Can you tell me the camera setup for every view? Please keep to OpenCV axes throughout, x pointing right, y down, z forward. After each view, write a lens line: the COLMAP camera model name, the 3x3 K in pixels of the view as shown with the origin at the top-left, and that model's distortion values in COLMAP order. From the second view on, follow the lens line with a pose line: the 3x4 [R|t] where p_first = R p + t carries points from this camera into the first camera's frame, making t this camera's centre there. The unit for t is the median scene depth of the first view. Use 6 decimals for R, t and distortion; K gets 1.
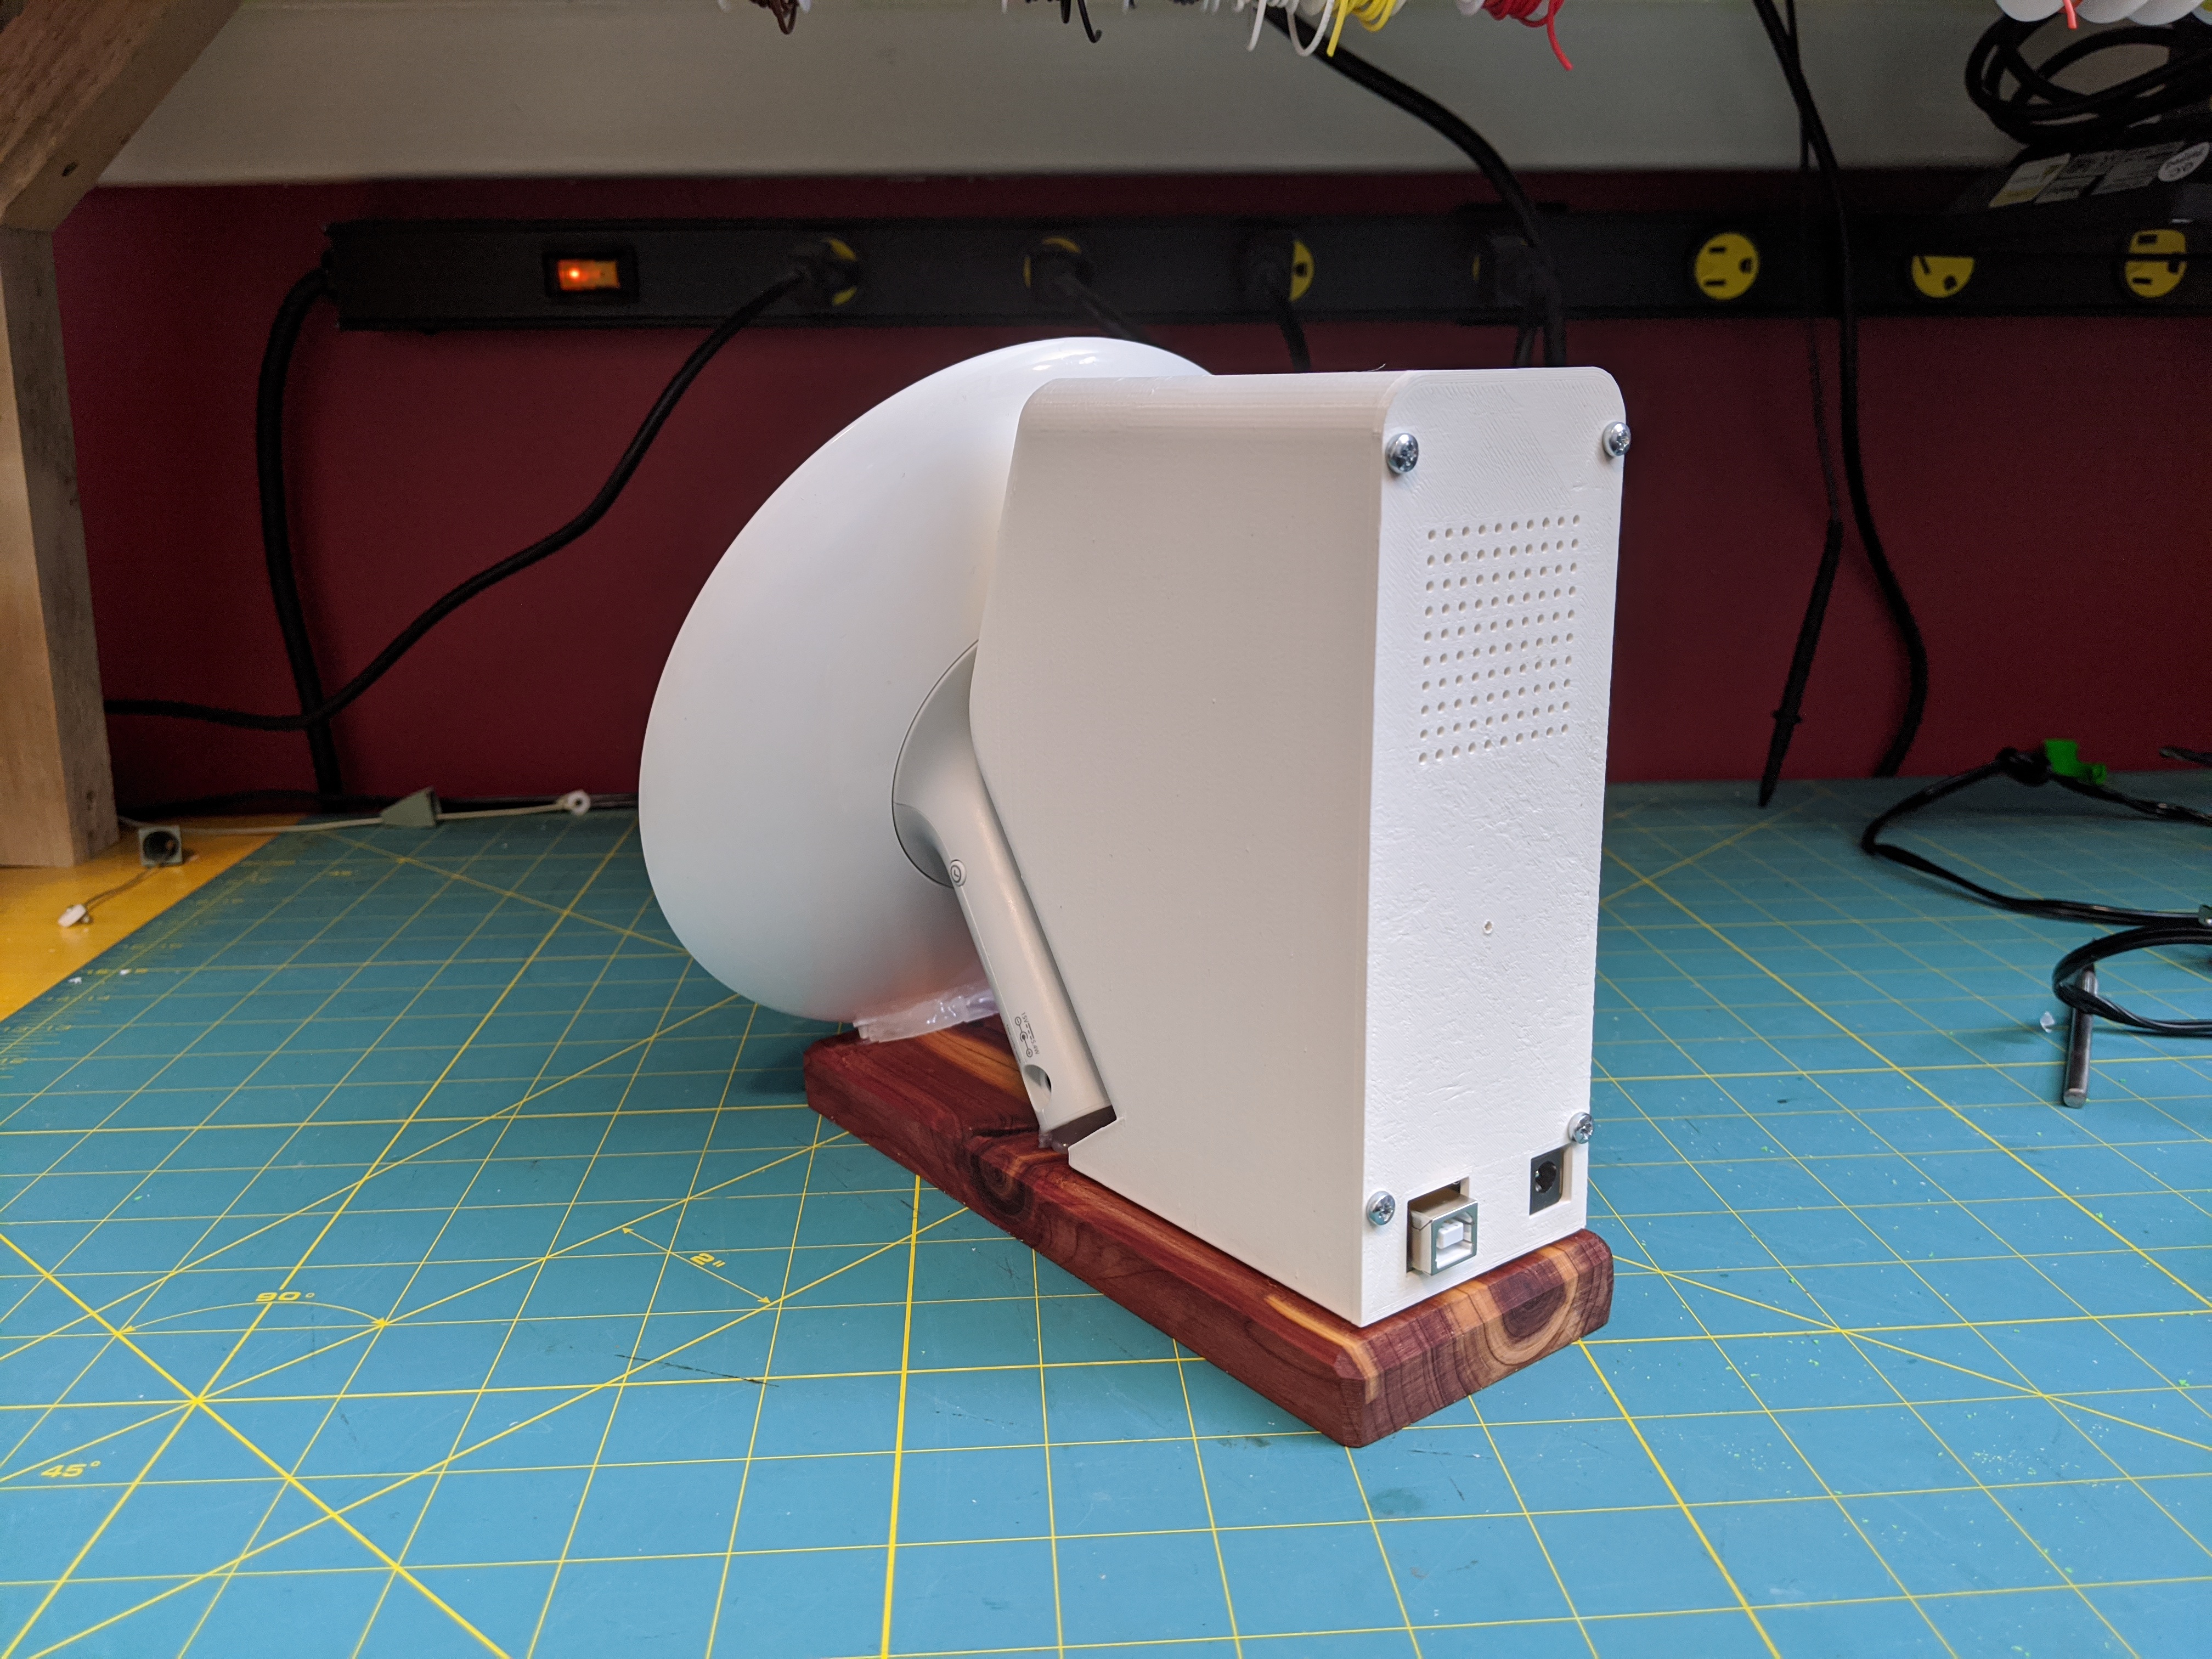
lens RADIAL K [[1736.1, 0, 1096.8], [0, 1736.1, 836.5], [0, 0, 1]] dist [0.001467, -0.002514]
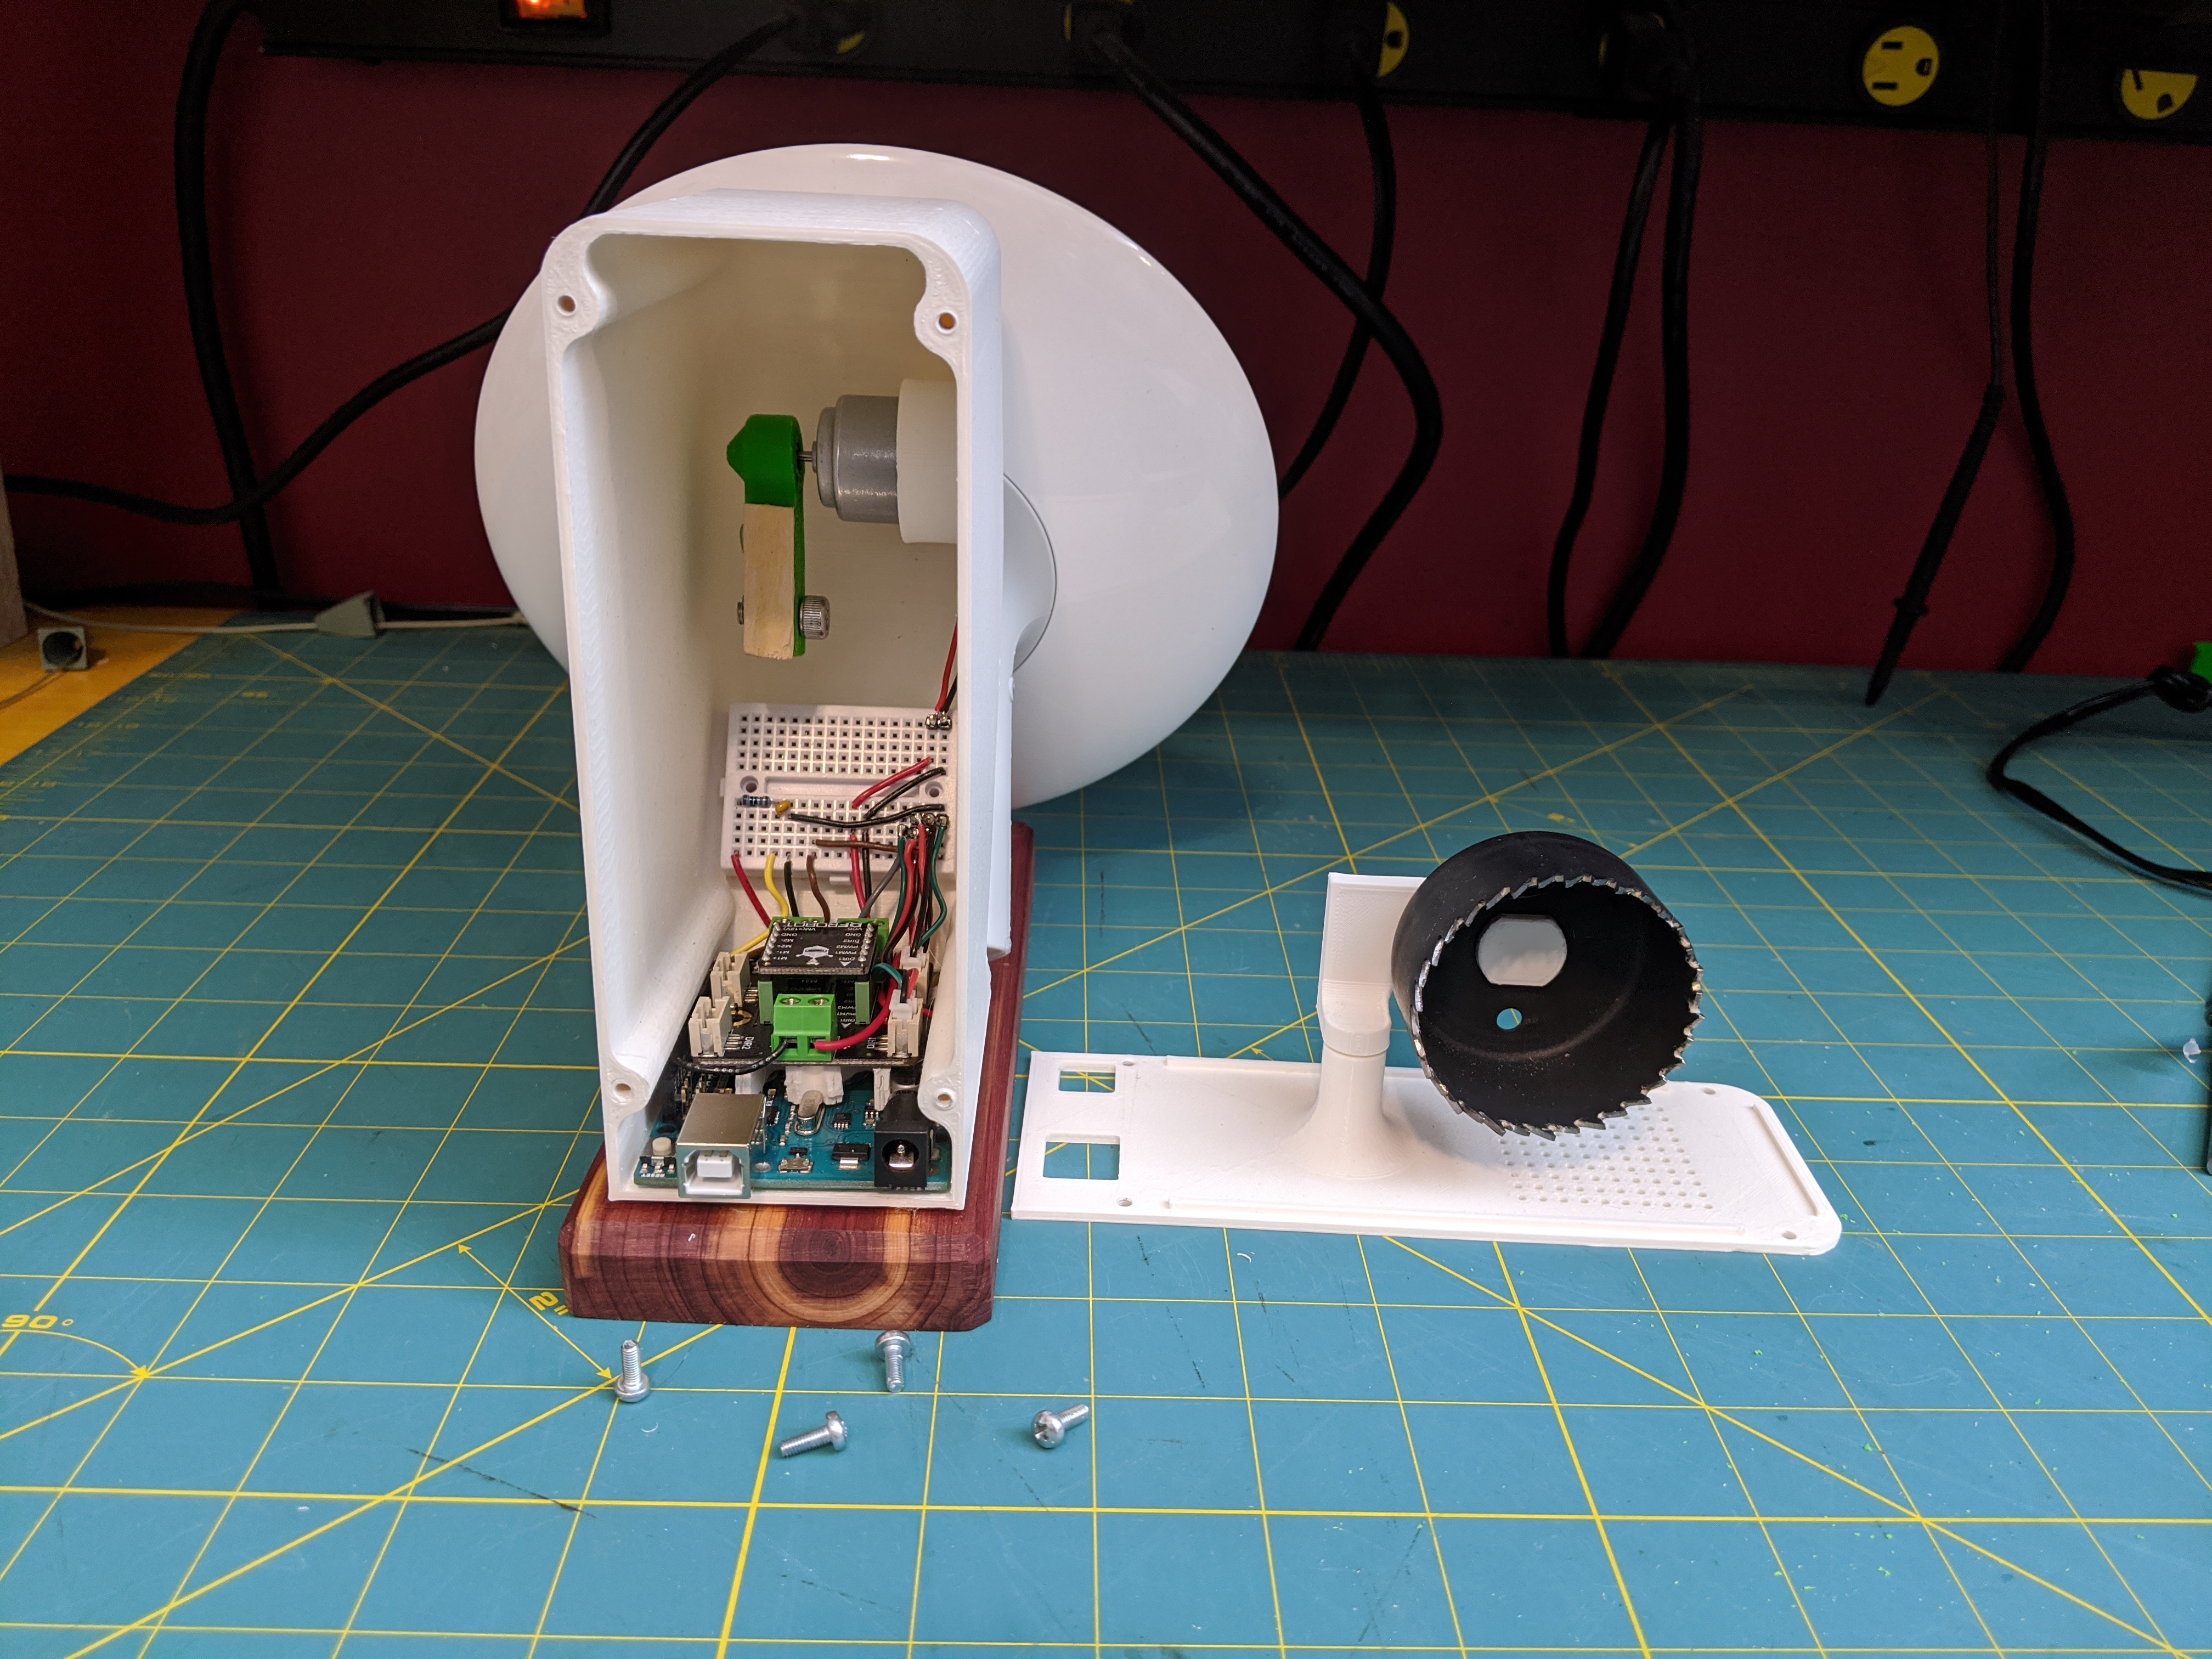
lens RADIAL K [[1758.4, 0, 1120.4], [0, 1758.4, 822.5], [0, 0, 1]] dist [-0.011638, -0.008512]
pose [[0.997887, 0.062856, -0.016460, 0.024754], [-0.060149, 0.989438, 0.131889, -0.058215], [0.024576, -0.130620, 0.991128, 0.111543]]
